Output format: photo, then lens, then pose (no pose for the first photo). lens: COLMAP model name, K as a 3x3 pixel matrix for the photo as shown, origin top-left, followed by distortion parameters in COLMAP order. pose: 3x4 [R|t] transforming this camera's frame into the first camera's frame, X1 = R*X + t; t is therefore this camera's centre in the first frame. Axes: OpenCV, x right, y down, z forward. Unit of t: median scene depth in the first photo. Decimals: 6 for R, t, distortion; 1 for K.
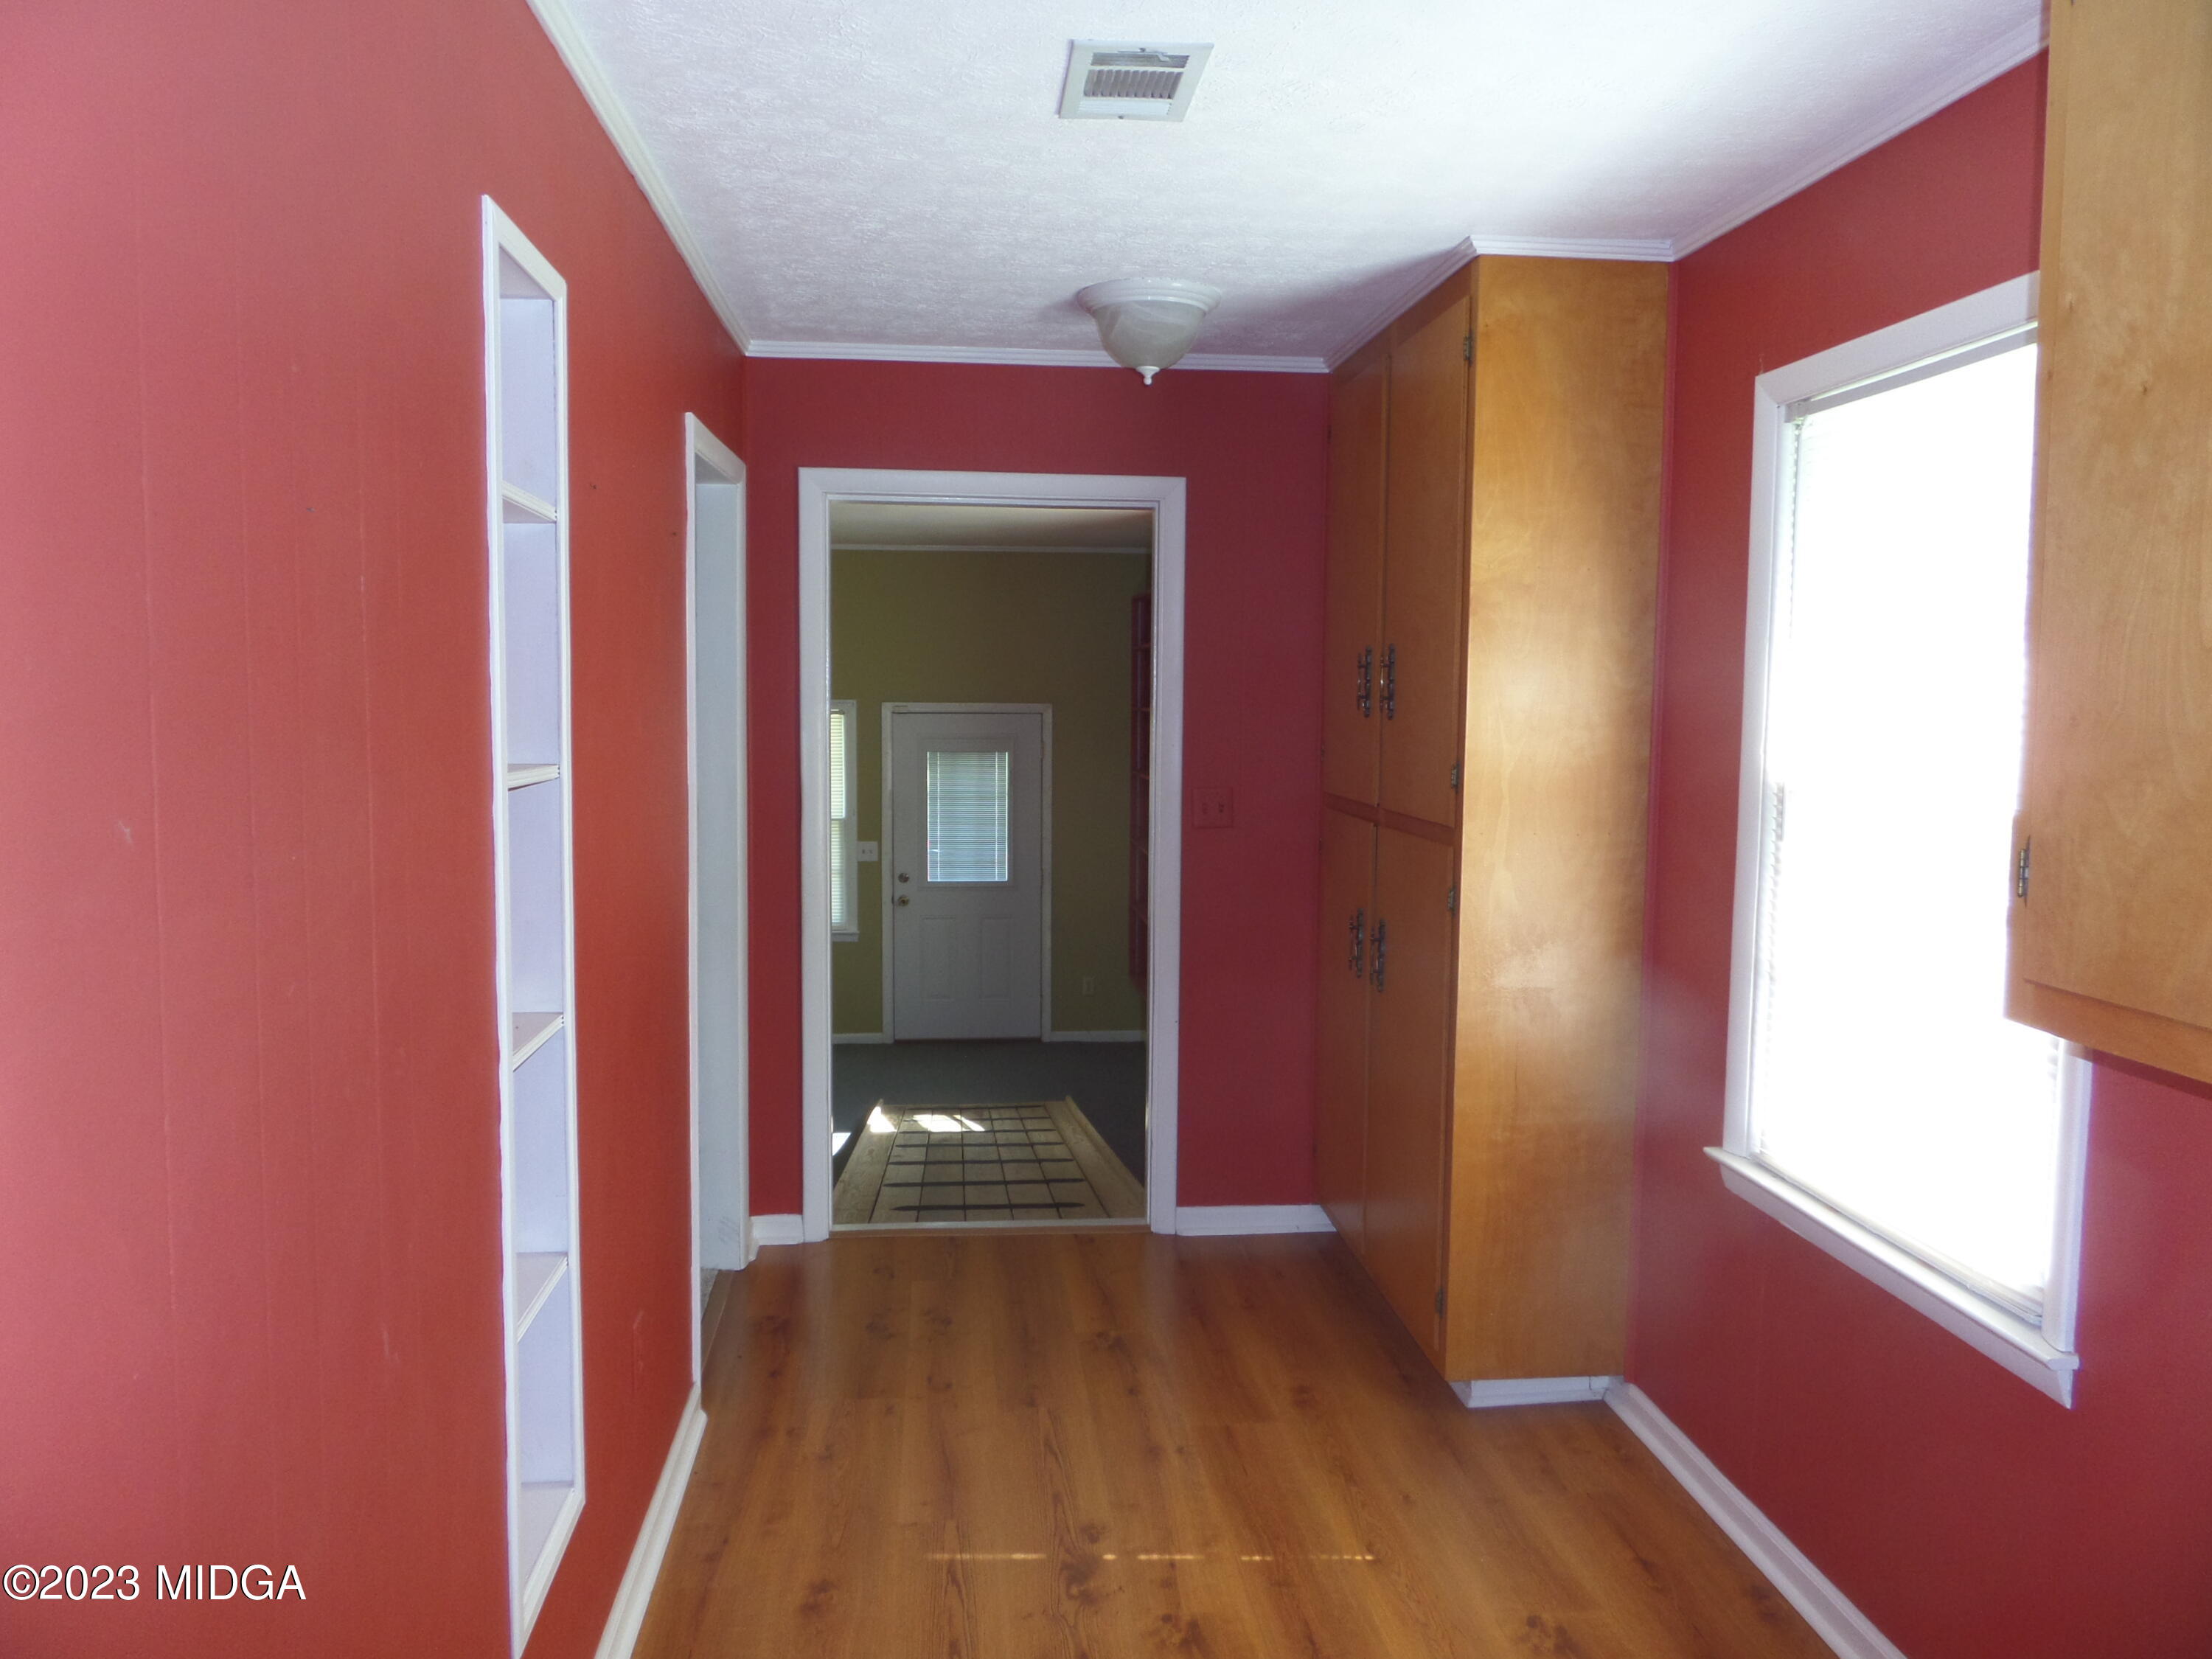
lens RADIAL K [[1598.9, 0, 1106.7], [0, 1598.9, 829.1], [0, 0, 1]] dist [-0.000551, -0.001148]
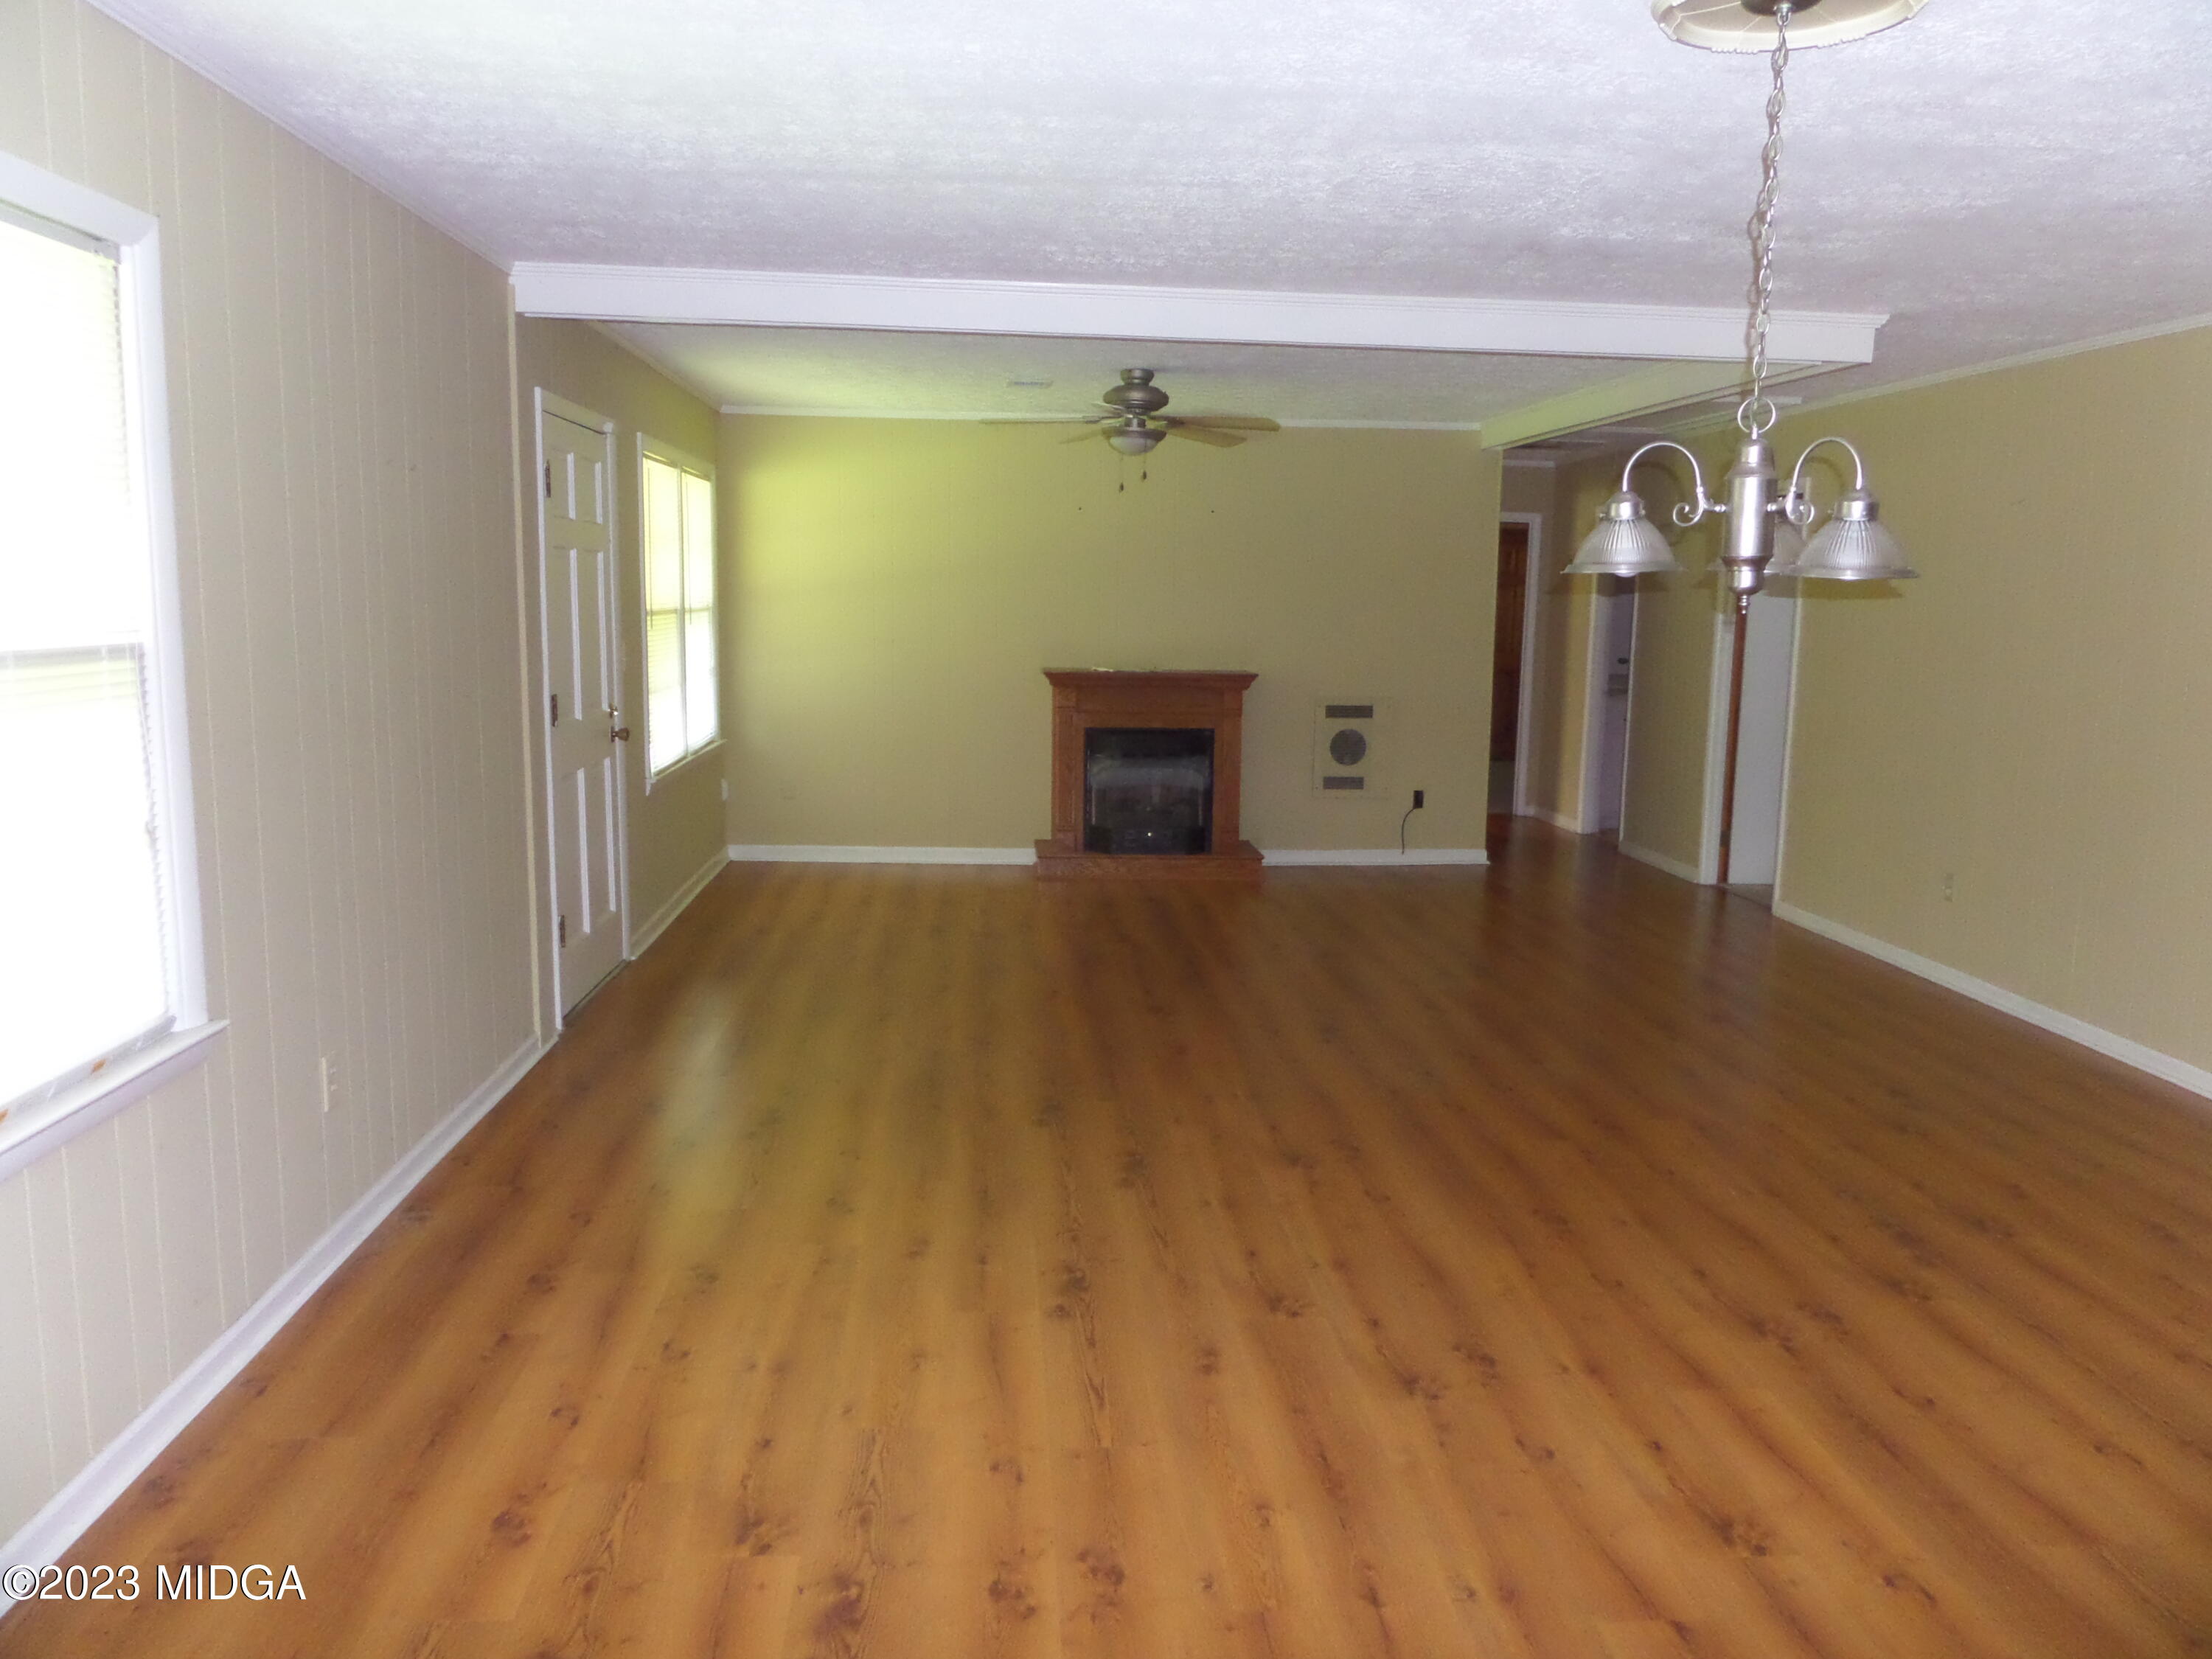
lens RADIAL K [[1598.9, 0, 1107.0], [0, 1598.9, 825.8], [0, 0, 1]] dist [-0.000551, -0.001148]
pose [[-0.999201, -0.026929, 0.029526, -0.105178], [-0.019159, 0.971218, 0.237420, -0.085683], [-0.035070, 0.236664, -0.970958, 1.059510]]
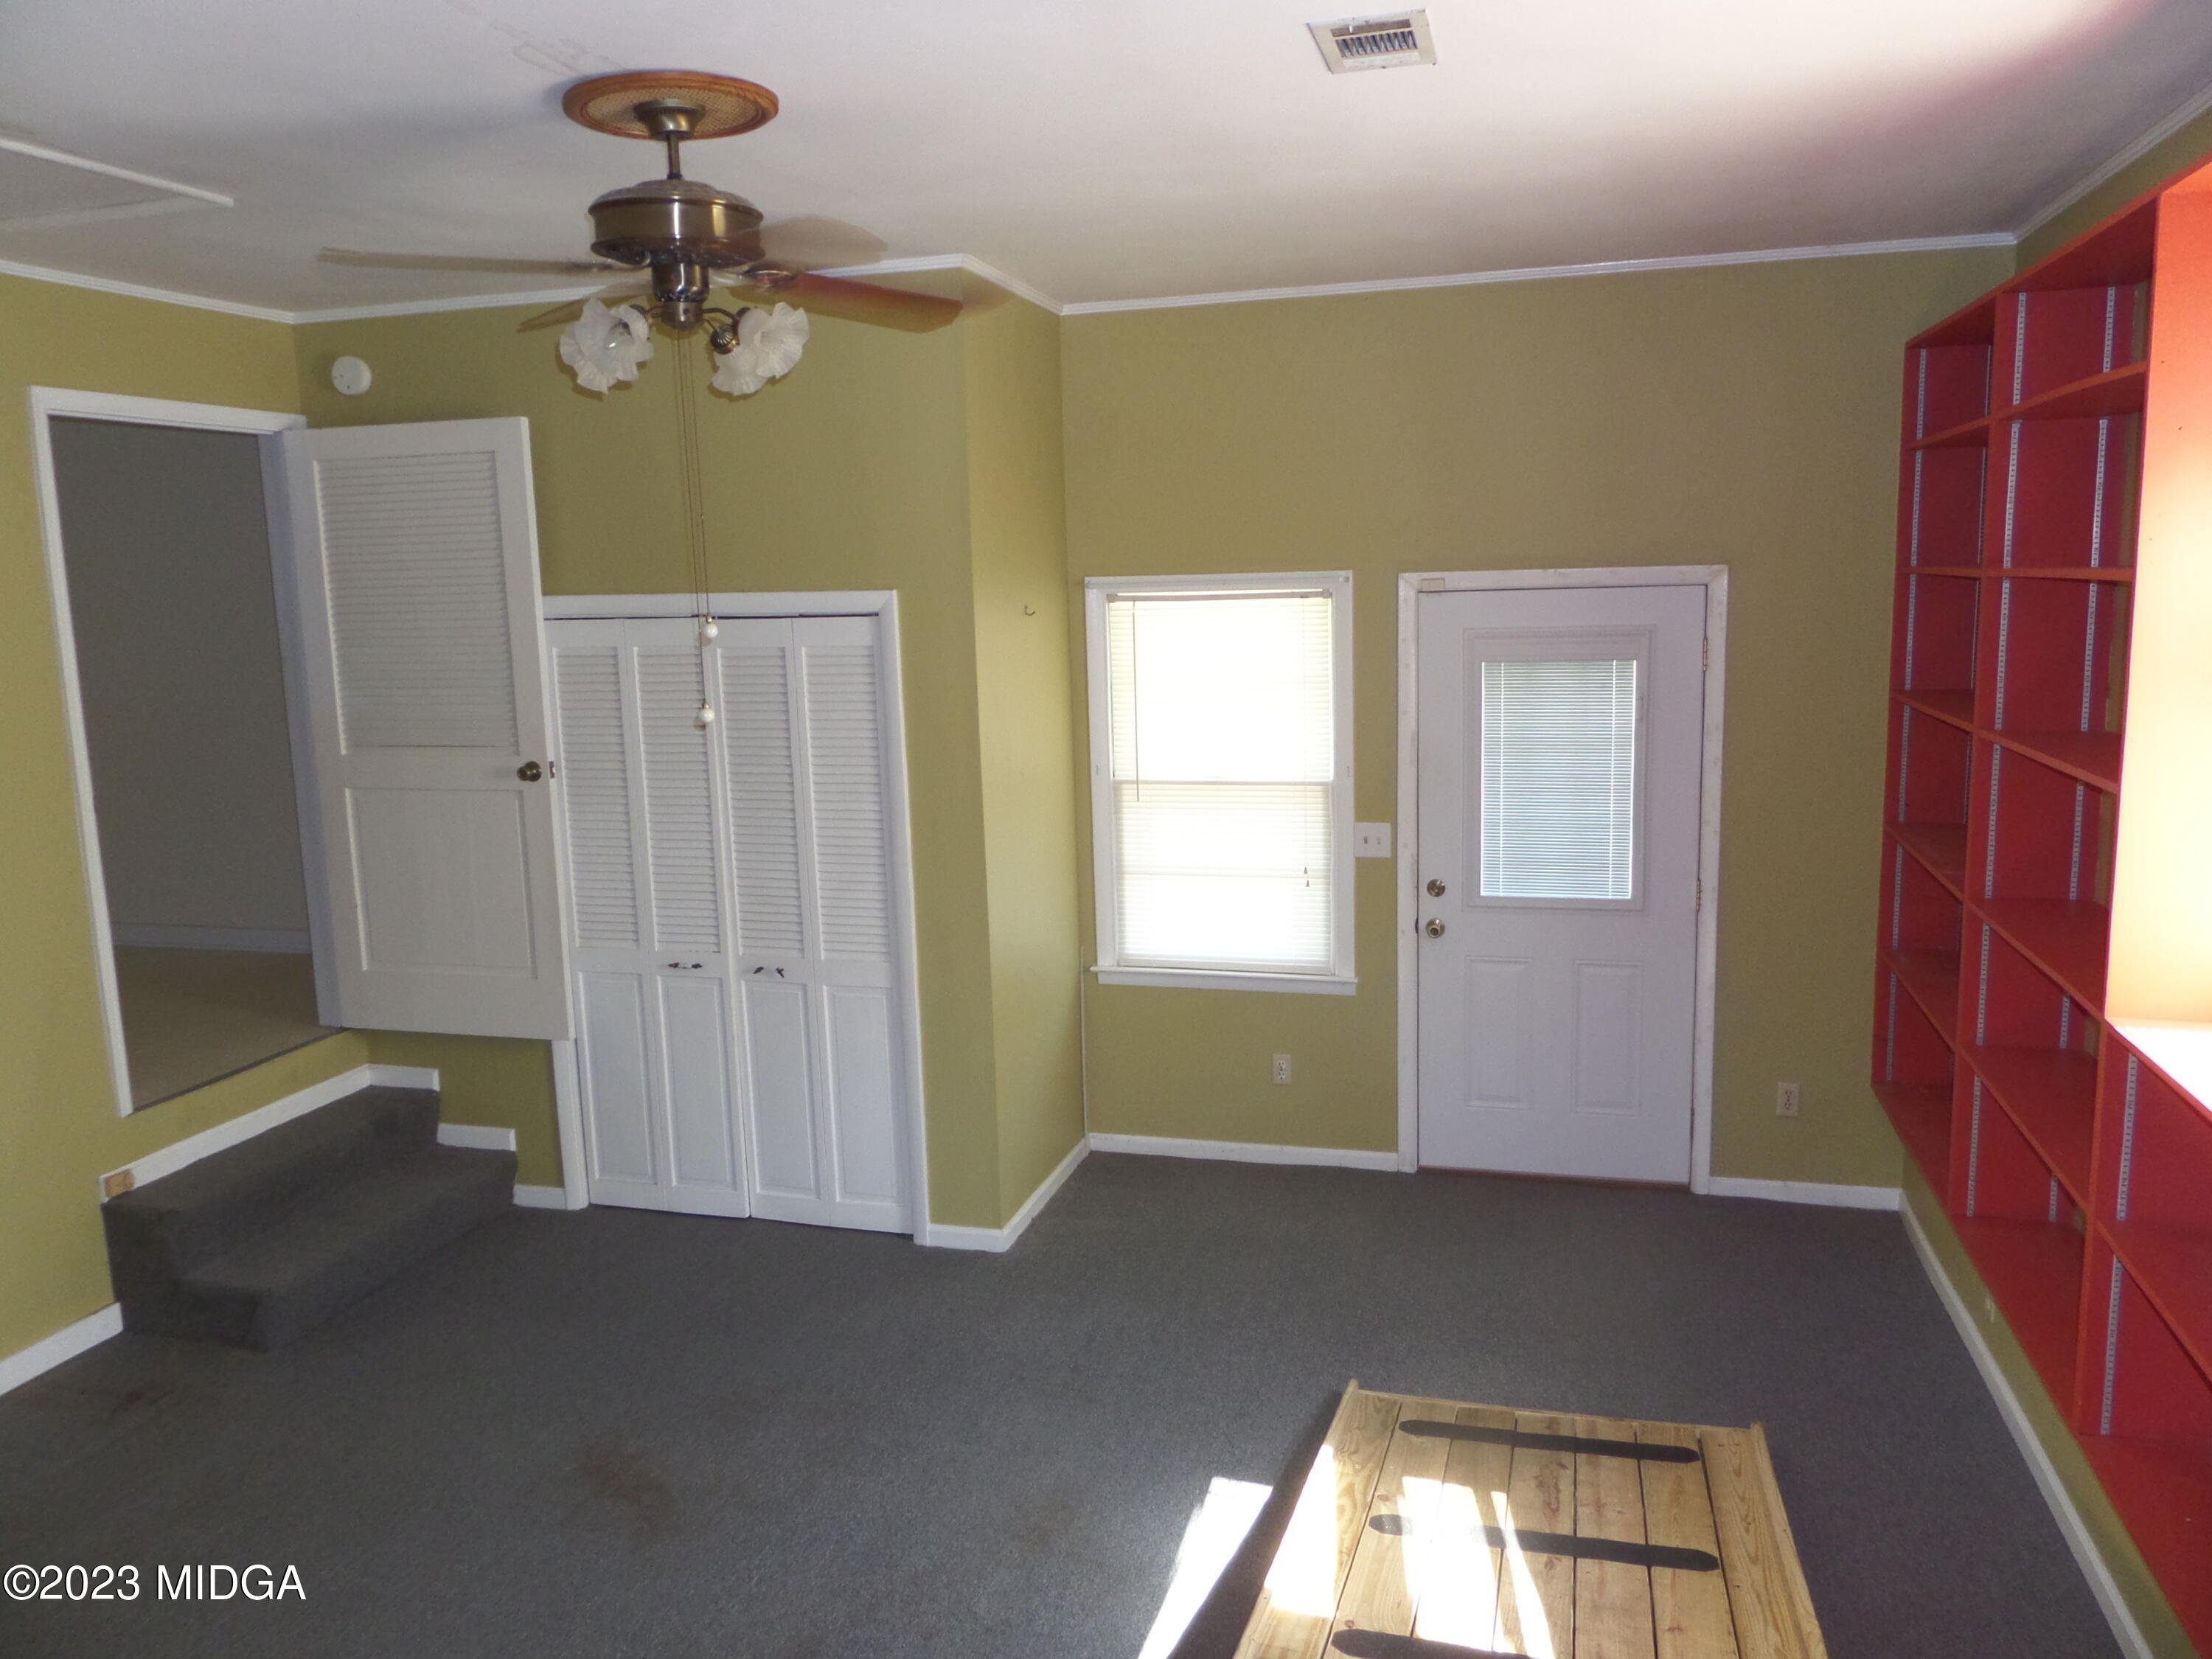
lens RADIAL K [[1598.9, 0, 1107.4], [0, 1598.9, 831.0], [0, 0, 1]] dist [-0.000551, -0.001148]
pose [[0.928045, 0.024828, -0.371640, -0.026248], [0.005926, 0.996665, 0.081382, -0.035752], [0.372422, -0.077729, 0.924803, 0.440365]]
